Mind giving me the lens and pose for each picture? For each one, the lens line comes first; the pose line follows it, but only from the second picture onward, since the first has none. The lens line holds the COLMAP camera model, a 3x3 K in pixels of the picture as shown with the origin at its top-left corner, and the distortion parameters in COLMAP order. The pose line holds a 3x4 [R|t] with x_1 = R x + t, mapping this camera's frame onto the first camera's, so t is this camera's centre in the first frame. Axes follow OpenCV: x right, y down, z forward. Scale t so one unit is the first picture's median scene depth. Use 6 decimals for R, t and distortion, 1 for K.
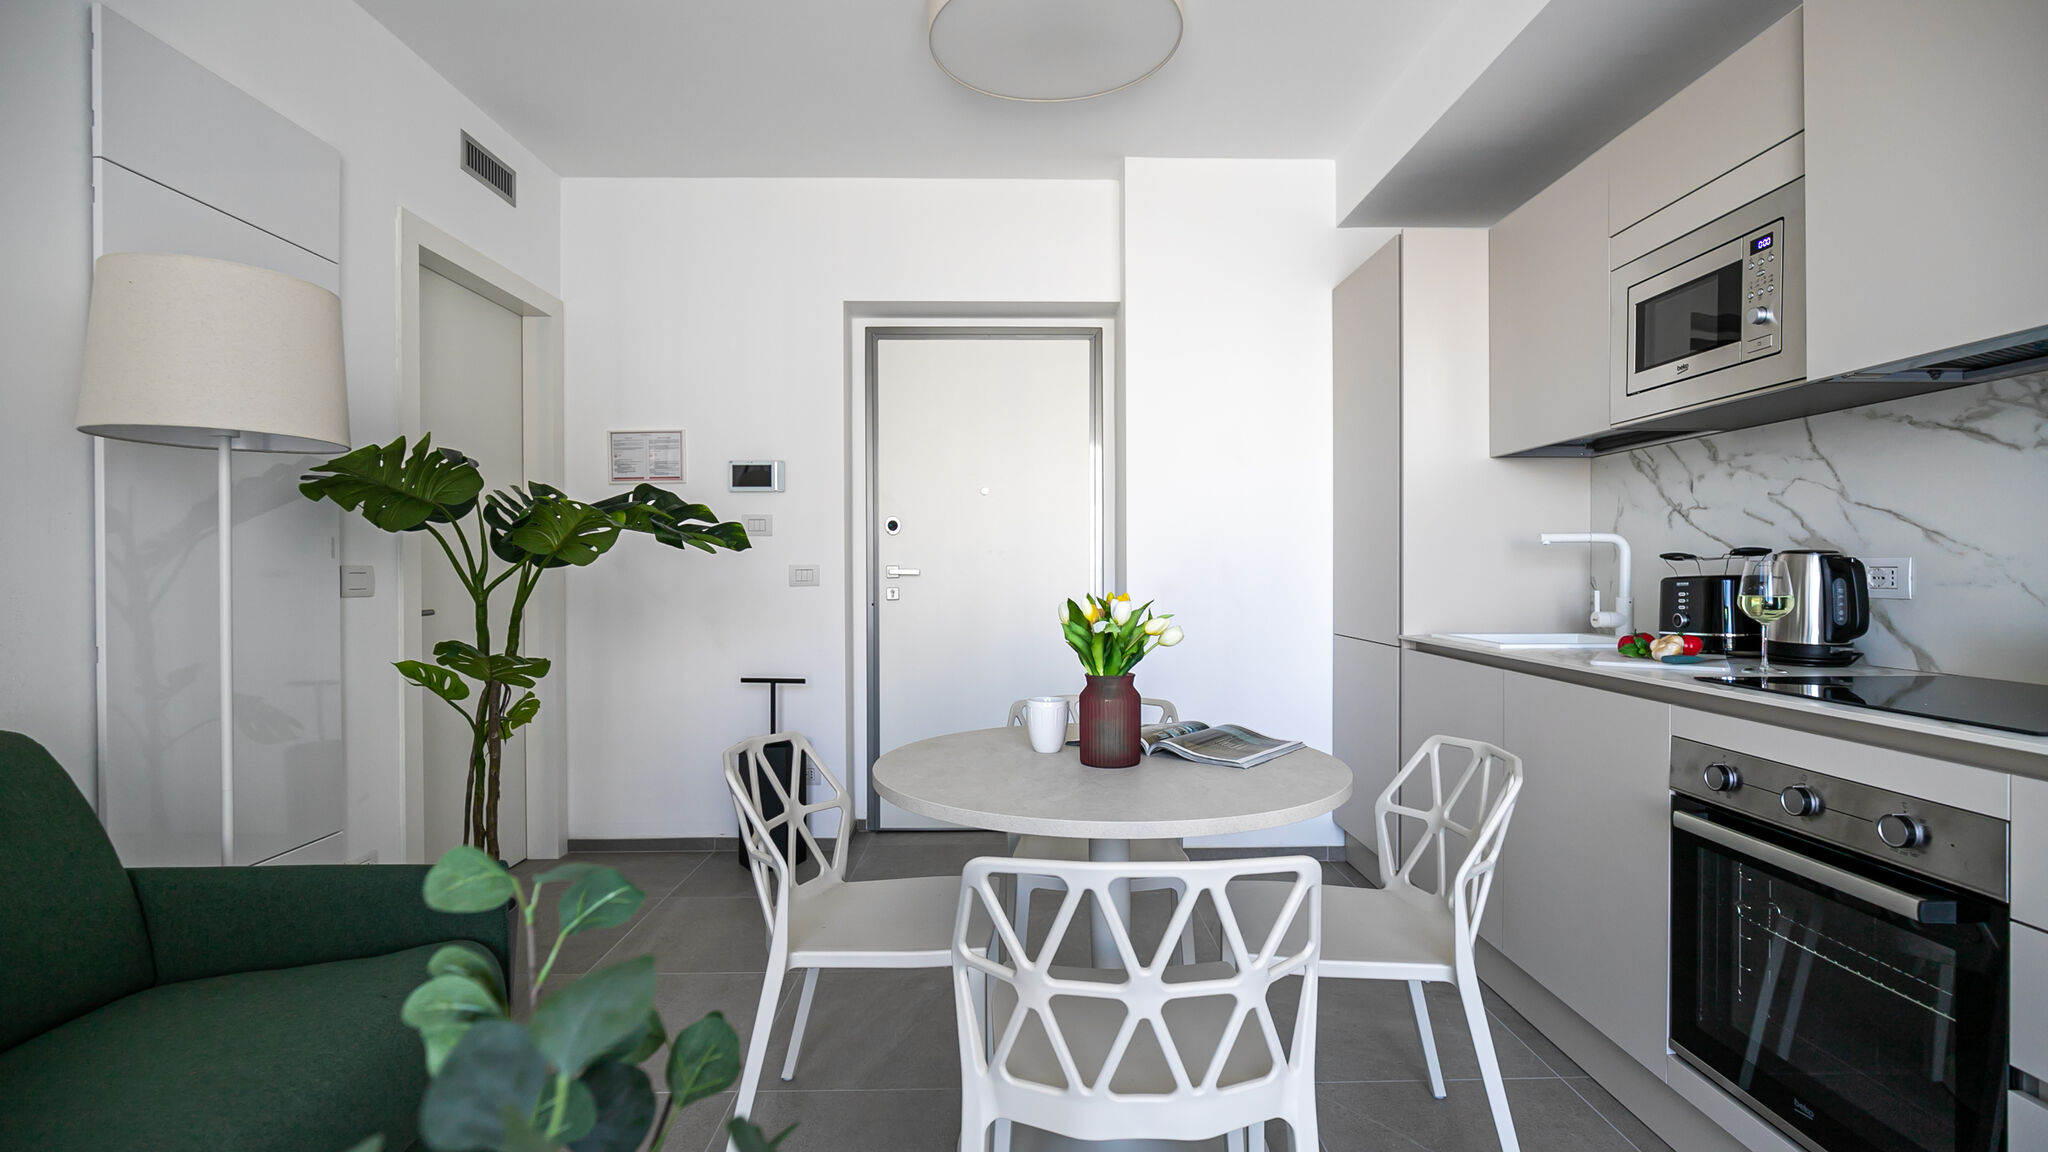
lens RADIAL K [[950.7, 0, 1040.2], [0, 950.7, 578.9], [0, 0, 1]] dist [-0.017012, 0.003142]
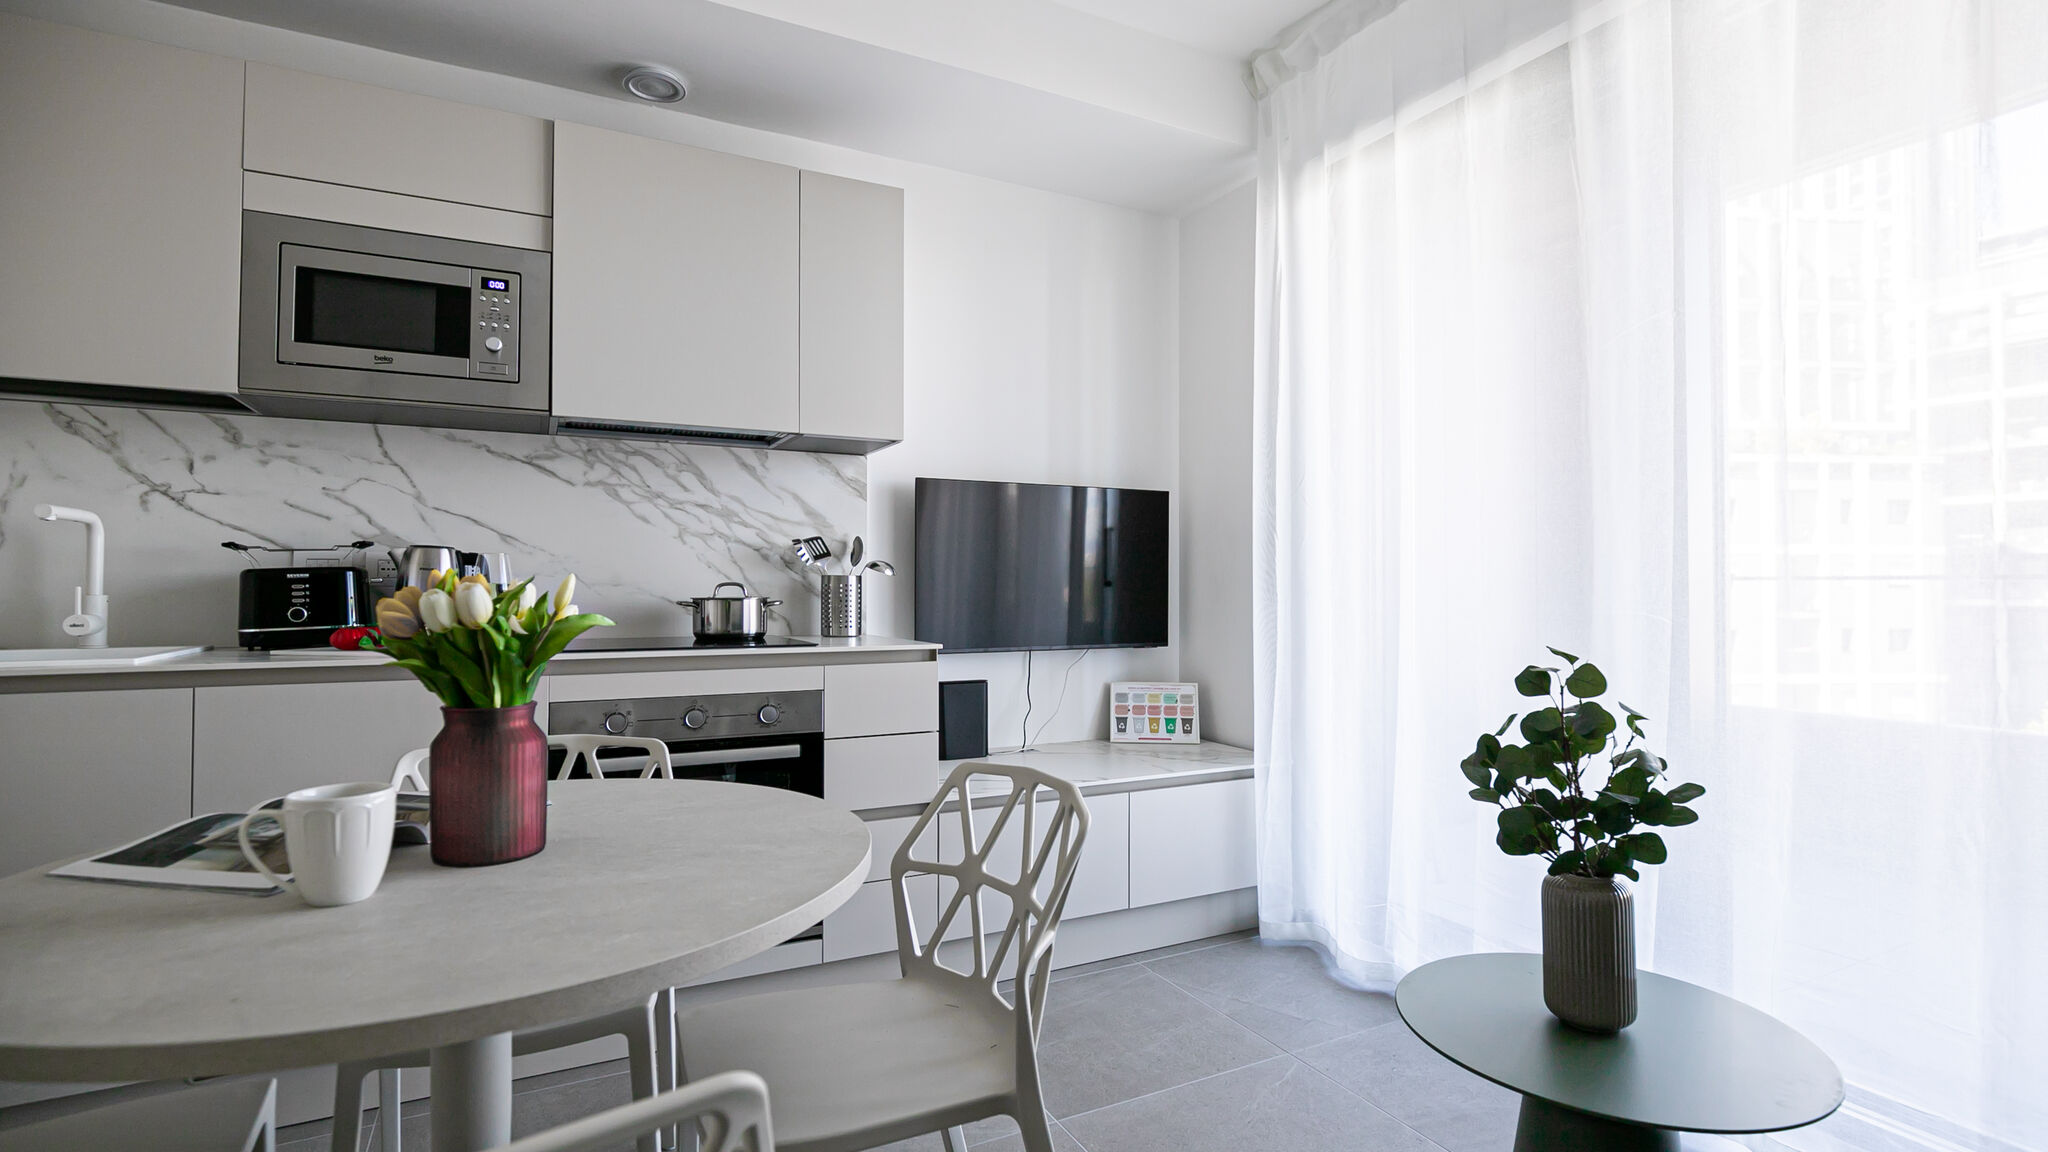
lens RADIAL K [[1009.4, 0, 1034.8], [0, 1009.4, 570.2], [0, 0, 1]] dist [-0.011641, 0.004363]
pose [[-0.446793, 0.024123, 0.894312, -0.607296], [0.011877, 0.999708, -0.021032, 0.033611], [-0.894559, 0.001225, -0.446949, 0.891391]]
